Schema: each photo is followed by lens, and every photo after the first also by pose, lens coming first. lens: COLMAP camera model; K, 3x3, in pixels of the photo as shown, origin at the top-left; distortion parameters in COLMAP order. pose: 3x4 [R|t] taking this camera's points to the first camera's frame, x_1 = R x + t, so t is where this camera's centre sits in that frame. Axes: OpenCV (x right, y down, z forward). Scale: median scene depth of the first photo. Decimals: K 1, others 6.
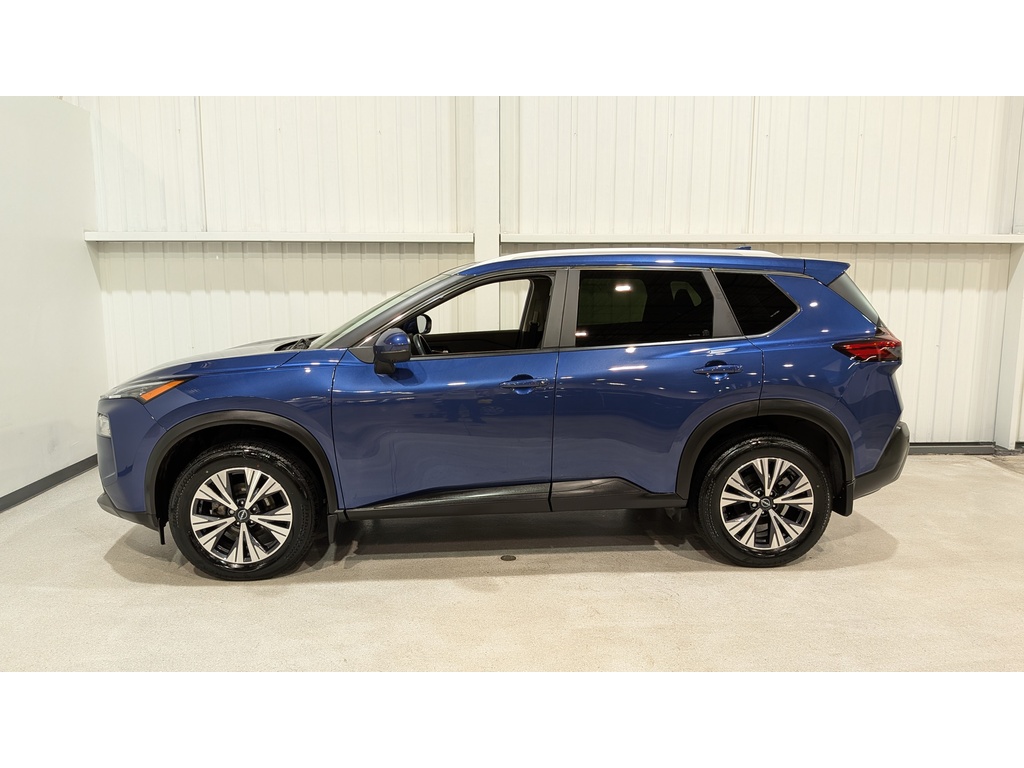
lens RADIAL K [[745.1, 0, 517.0], [0, 745.1, 378.3], [0, 0, 1]] dist [0.060867, -0.110669]
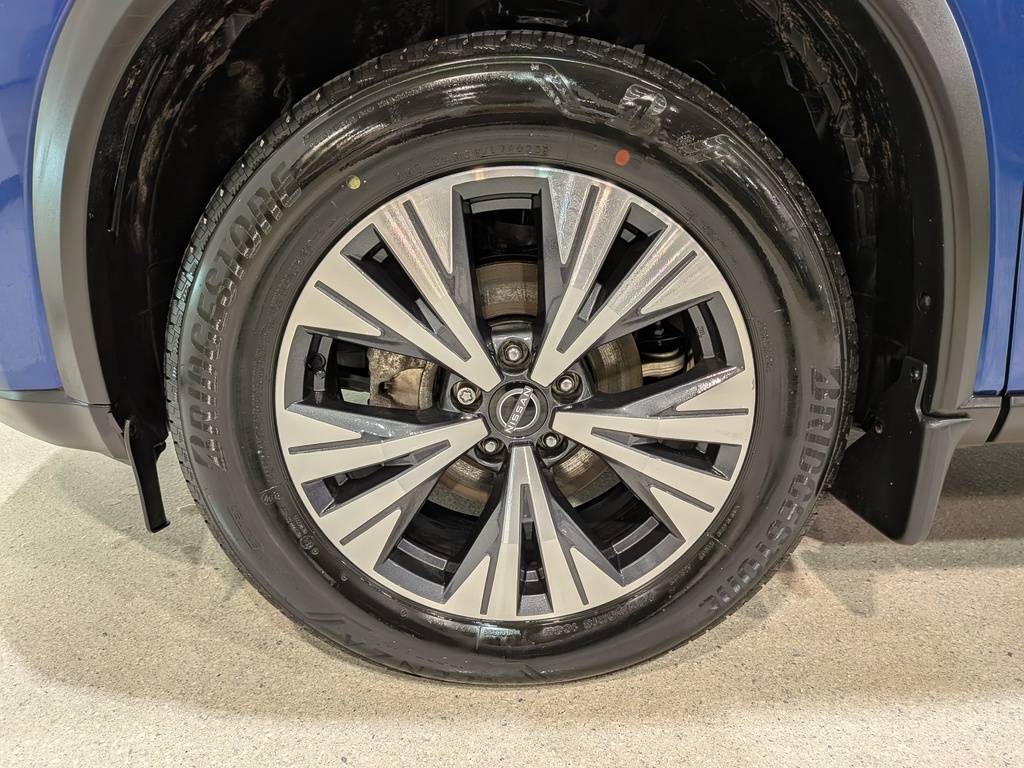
lens RADIAL K [[745.1, 0, 511.0], [0, 745.1, 390.6], [0, 0, 1]] dist [0.060867, -0.110669]
pose [[0.999494, 0.016817, -0.026989, -0.363017], [-0.011015, 0.979270, 0.202260, 0.134446], [0.029831, -0.201860, 0.978960, 0.797528]]
